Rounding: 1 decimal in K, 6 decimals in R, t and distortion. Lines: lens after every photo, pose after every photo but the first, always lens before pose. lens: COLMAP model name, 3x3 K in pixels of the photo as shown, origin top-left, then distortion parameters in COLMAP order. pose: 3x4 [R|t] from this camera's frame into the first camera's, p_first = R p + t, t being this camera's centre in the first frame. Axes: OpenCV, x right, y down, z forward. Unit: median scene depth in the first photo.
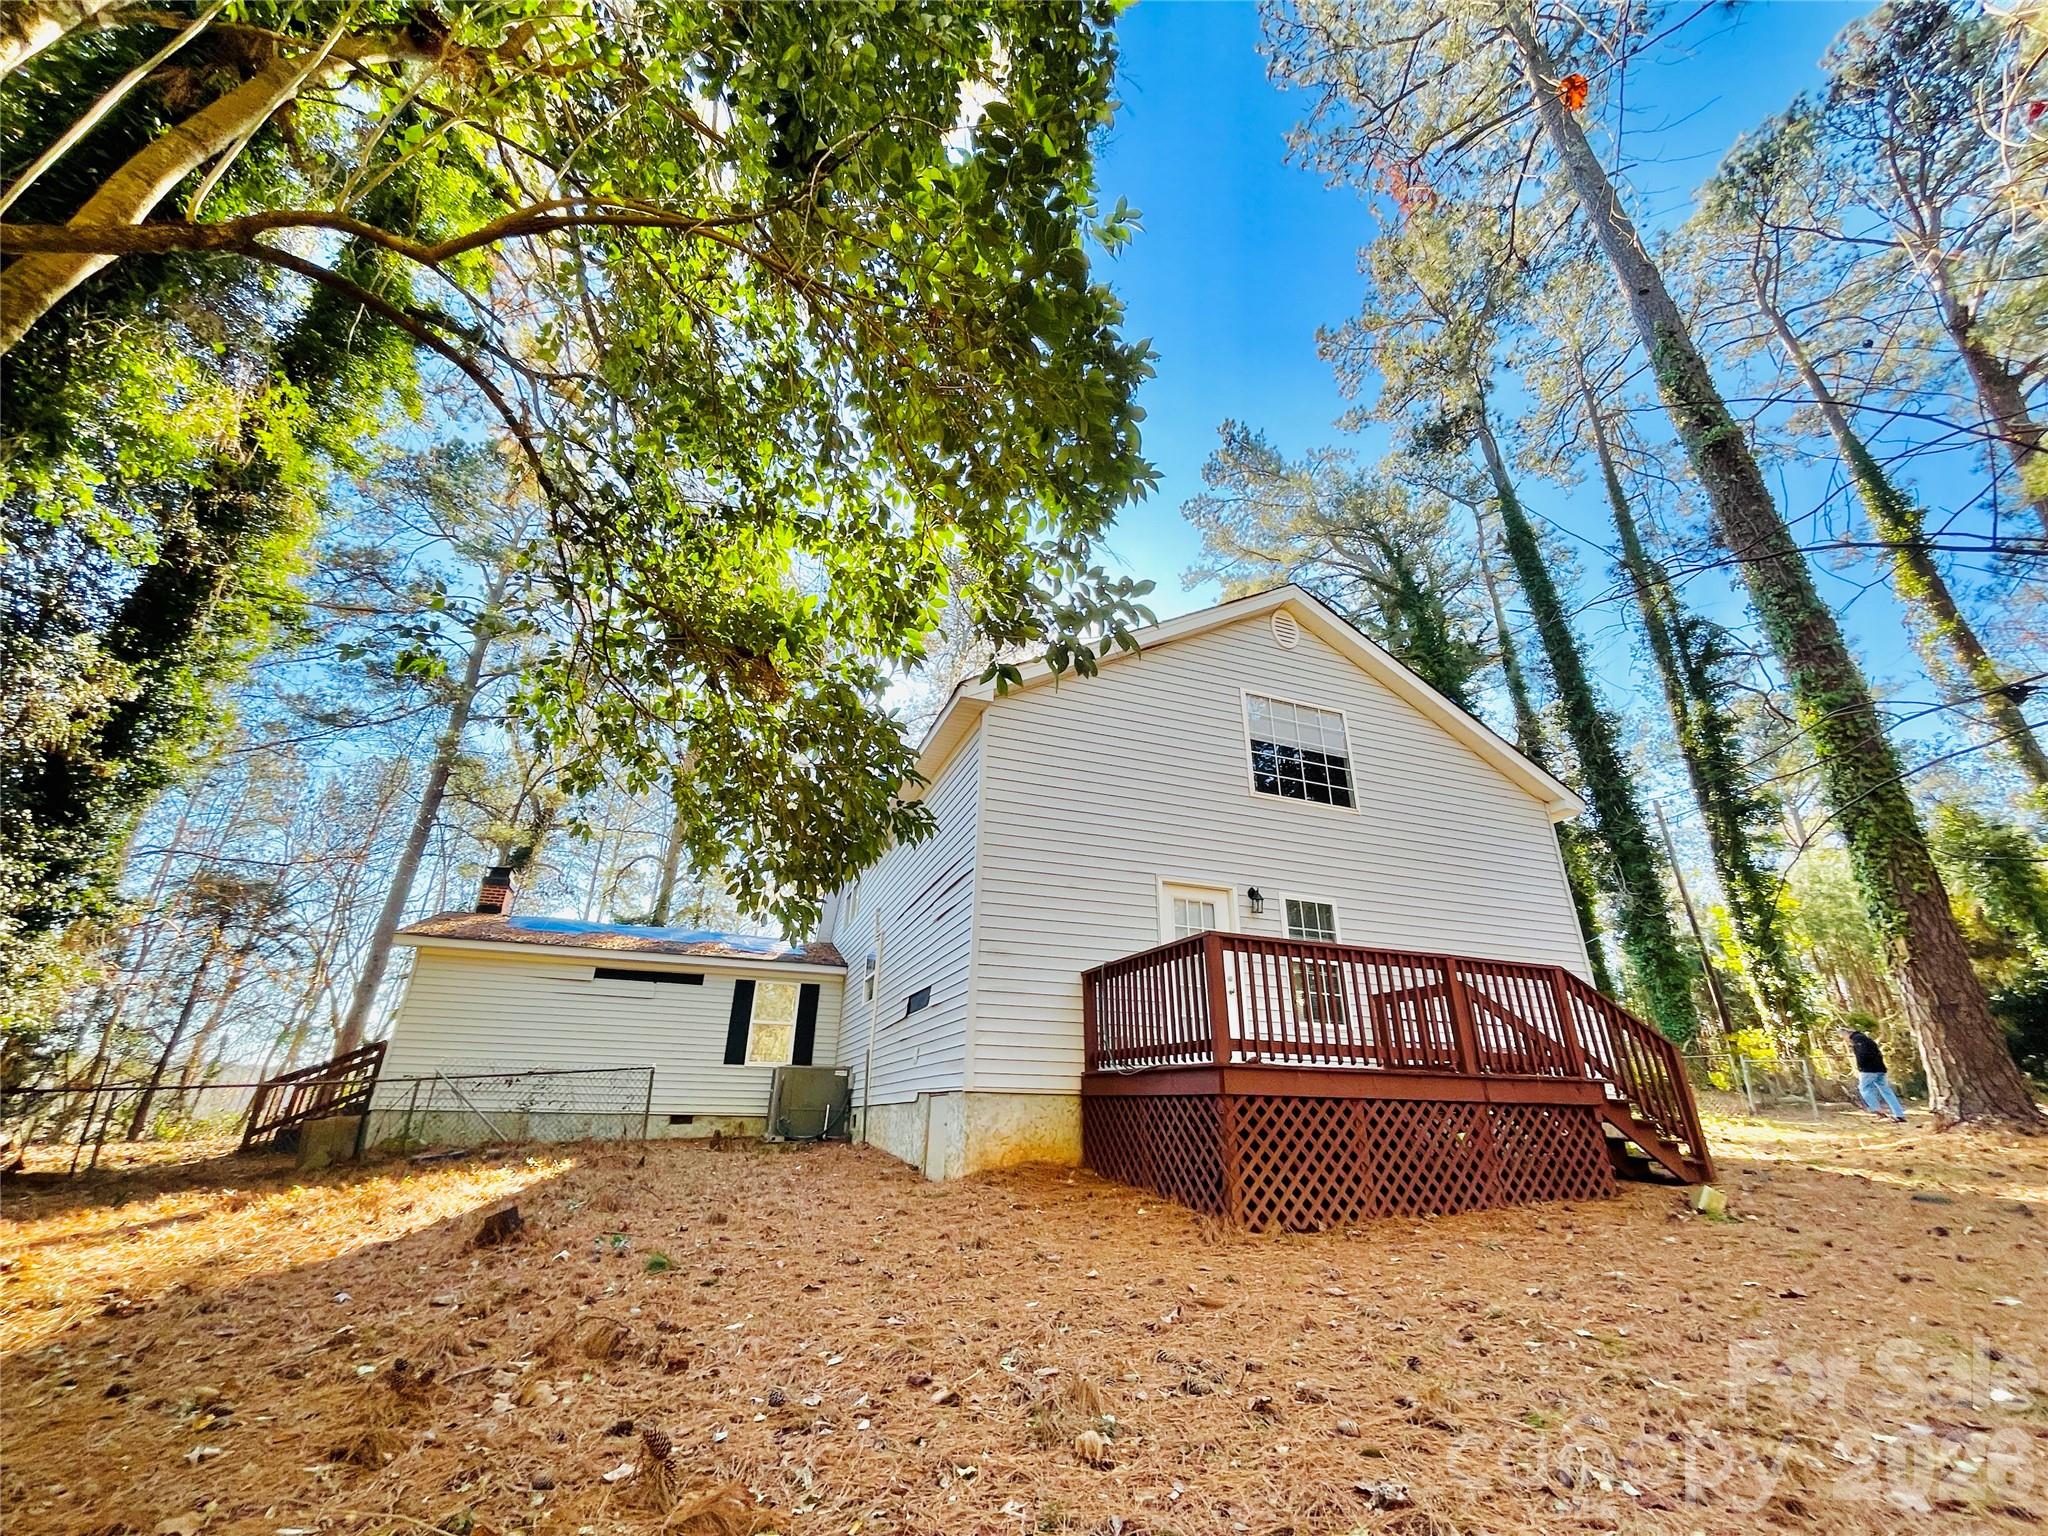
lens RADIAL K [[829.4, 0, 1011.7], [0, 829.4, 759.6], [0, 0, 1]] dist [-0.001445, -0.000501]
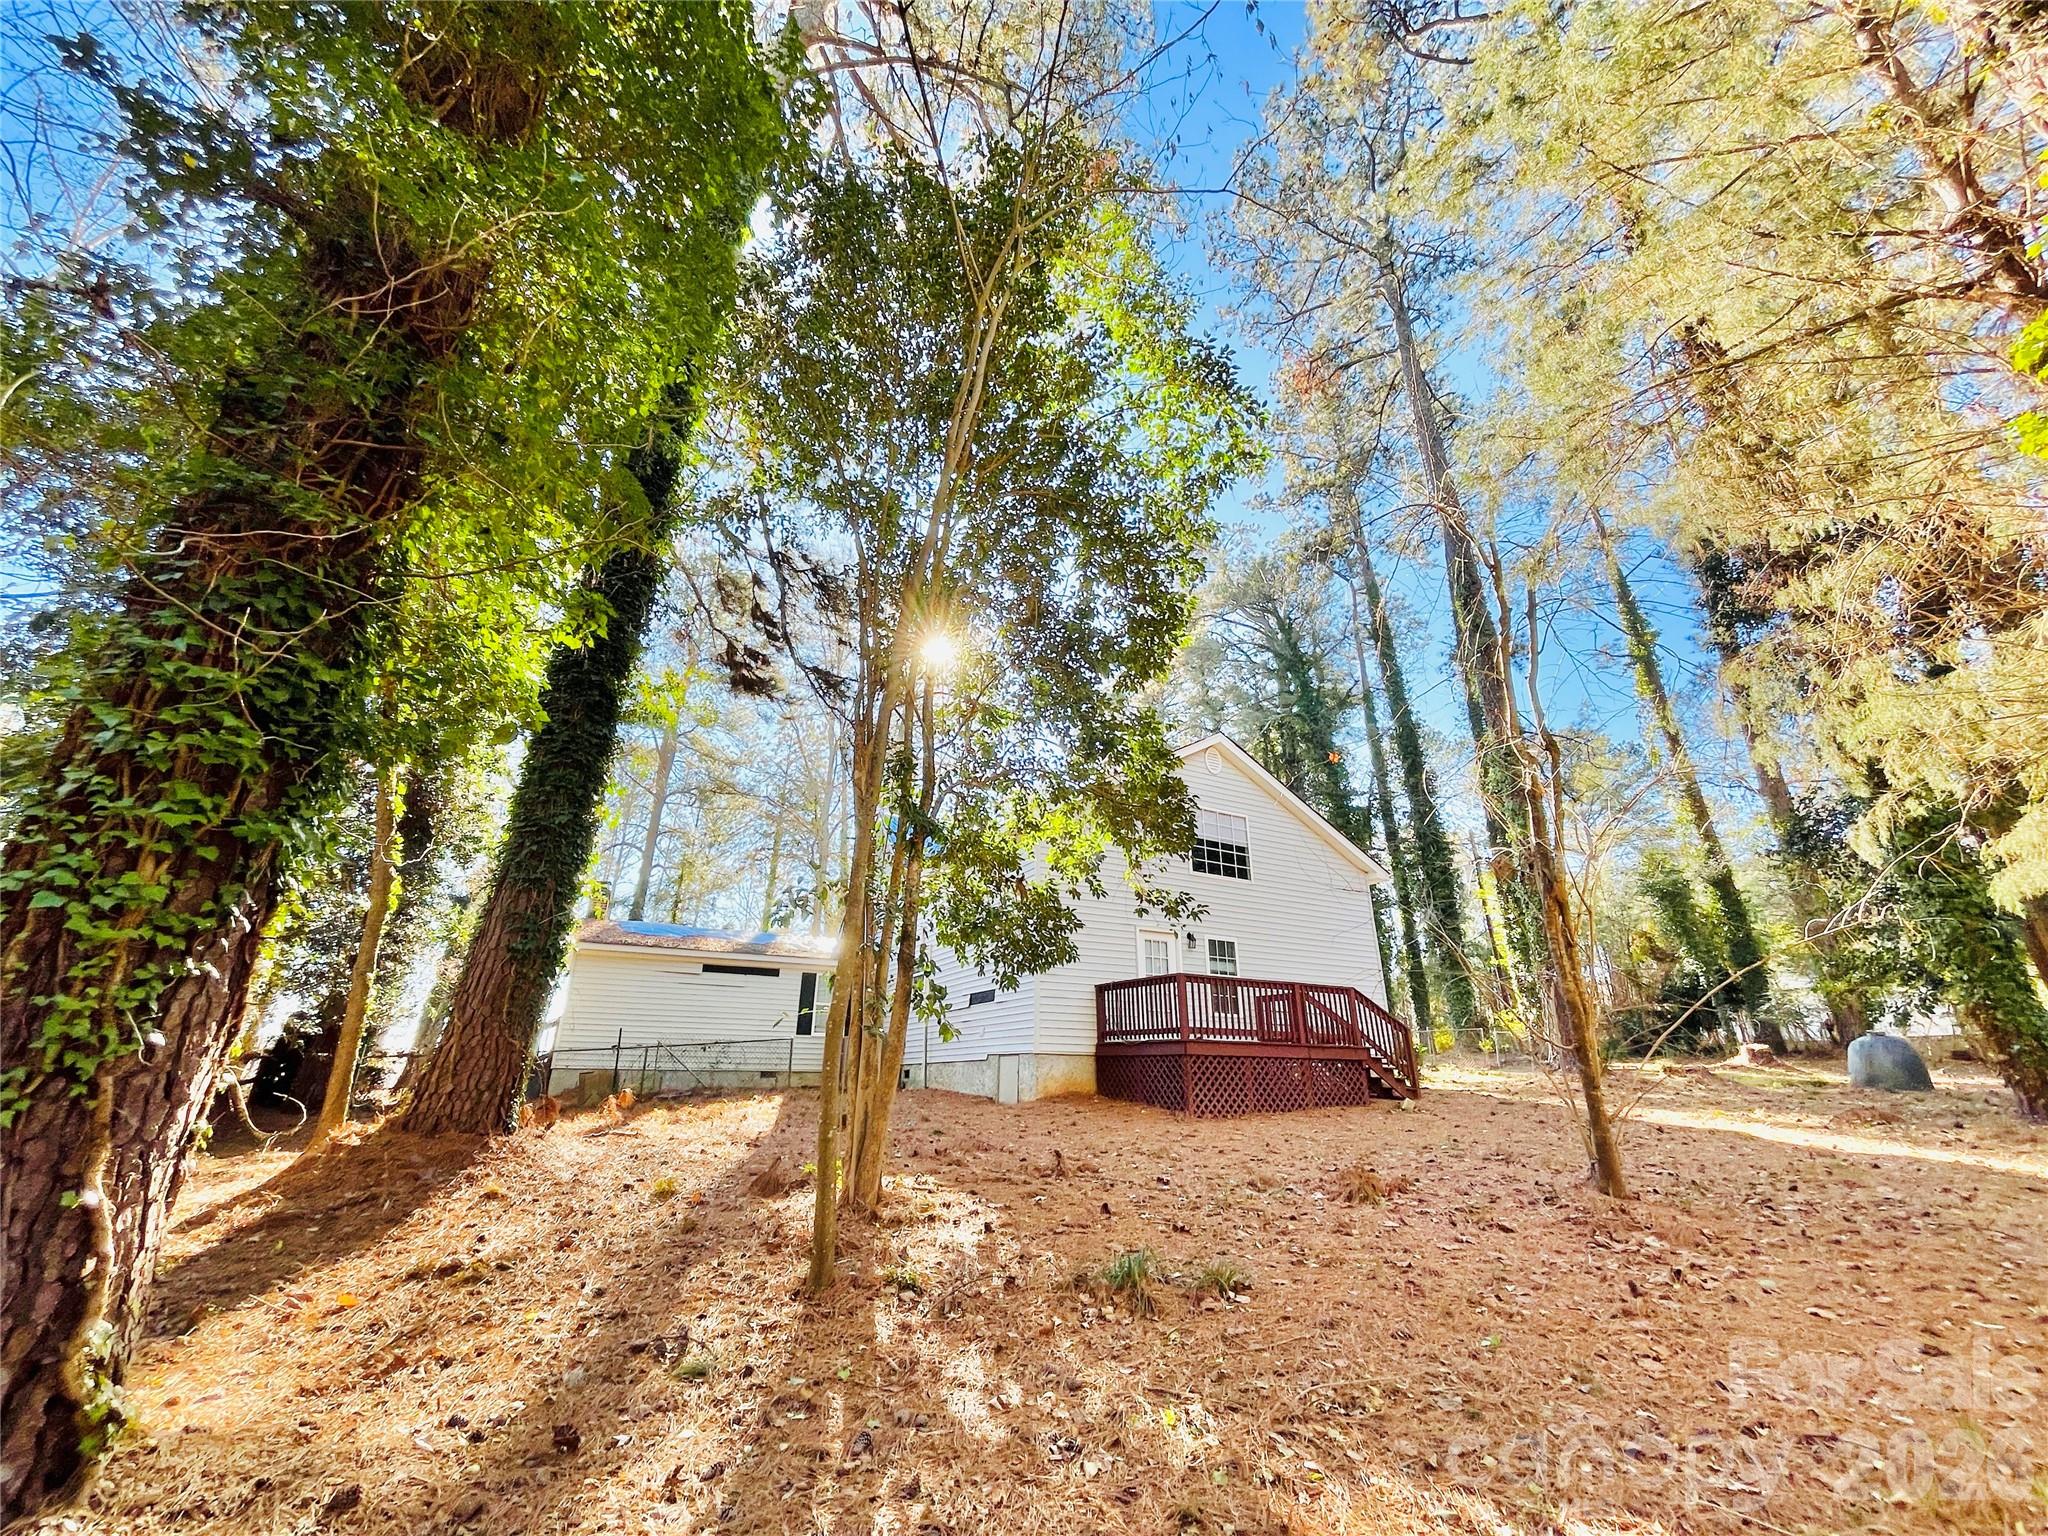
lens RADIAL K [[829.4, 0, 1011.7], [0, 829.4, 759.6], [0, 0, 1]] dist [-0.001445, -0.000501]
pose [[0.991481, 0.042203, 0.123221, -0.332241], [-0.046890, 0.998273, 0.035389, -0.274917], [-0.121515, -0.040865, 0.991748, -0.694796]]
